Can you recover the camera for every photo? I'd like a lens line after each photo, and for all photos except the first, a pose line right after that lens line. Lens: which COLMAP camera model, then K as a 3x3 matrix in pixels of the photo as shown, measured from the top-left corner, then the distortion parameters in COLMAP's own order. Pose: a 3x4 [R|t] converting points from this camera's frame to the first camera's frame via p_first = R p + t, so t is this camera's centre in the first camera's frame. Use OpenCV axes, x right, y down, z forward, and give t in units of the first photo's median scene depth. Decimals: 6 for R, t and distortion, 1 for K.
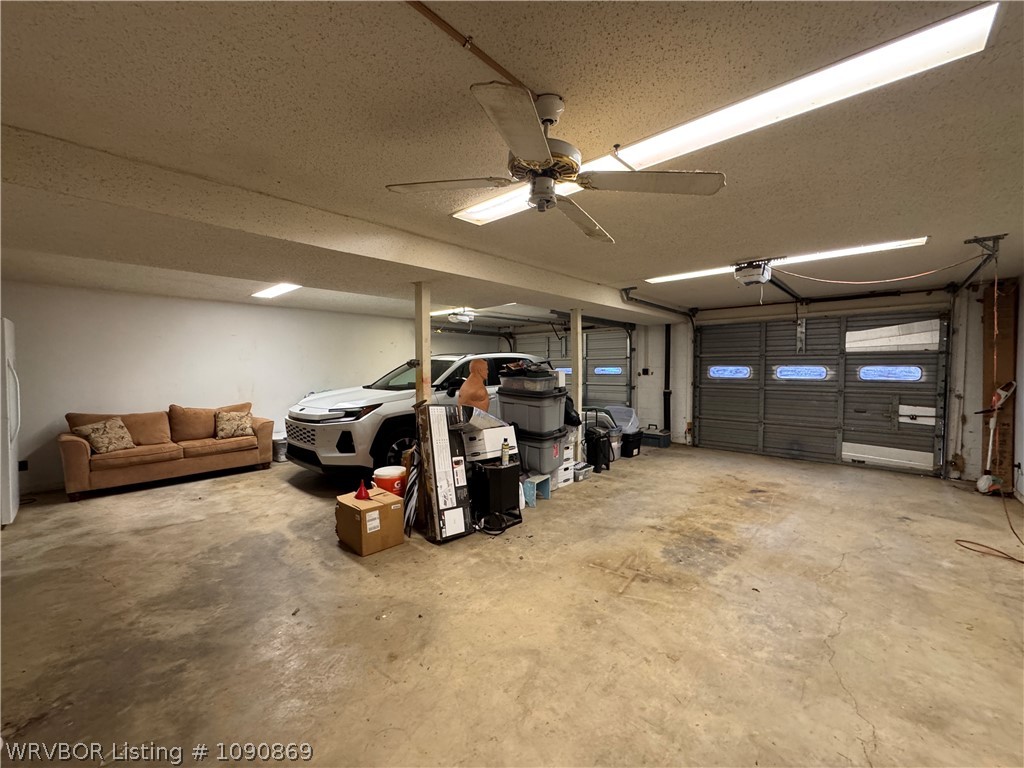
lens RADIAL K [[407.7, 0, 509.6], [0, 407.7, 381.1], [0, 0, 1]] dist [-0.002505, 0.000107]
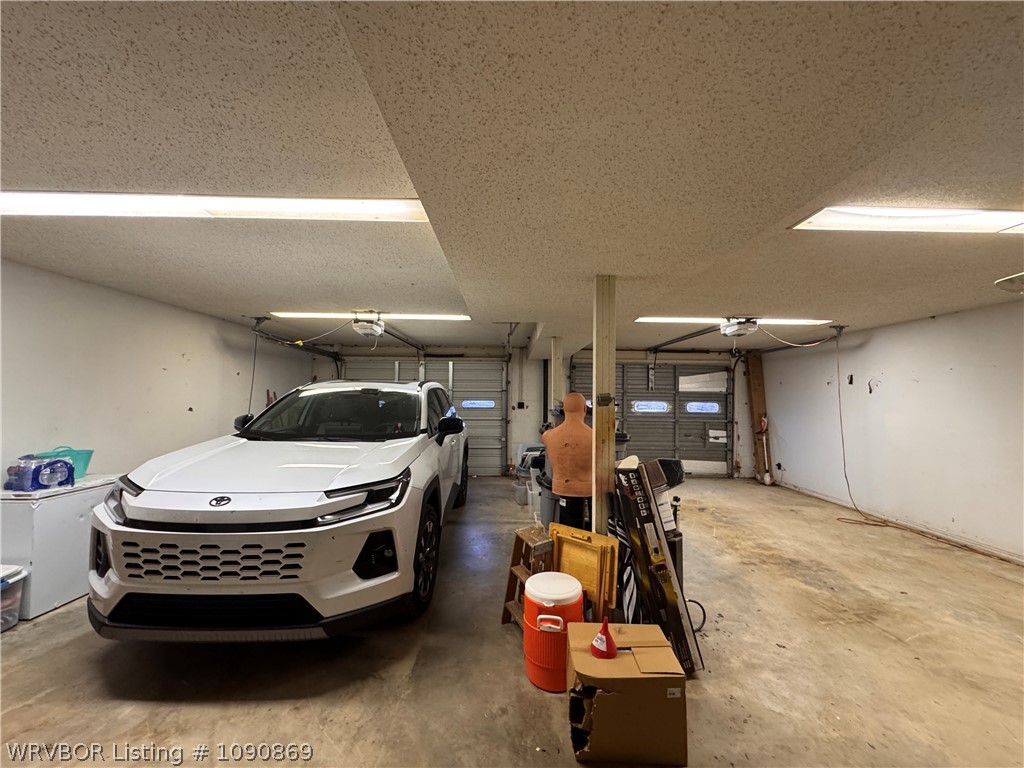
lens RADIAL K [[407.7, 0, 513.0], [0, 407.7, 383.7], [0, 0, 1]] dist [-0.002505, 0.000107]
pose [[0.726357, 0.035642, 0.686393, -0.549572], [0.010547, 0.997959, -0.062981, -0.020622], [-0.687237, 0.052986, 0.724498, 0.452533]]
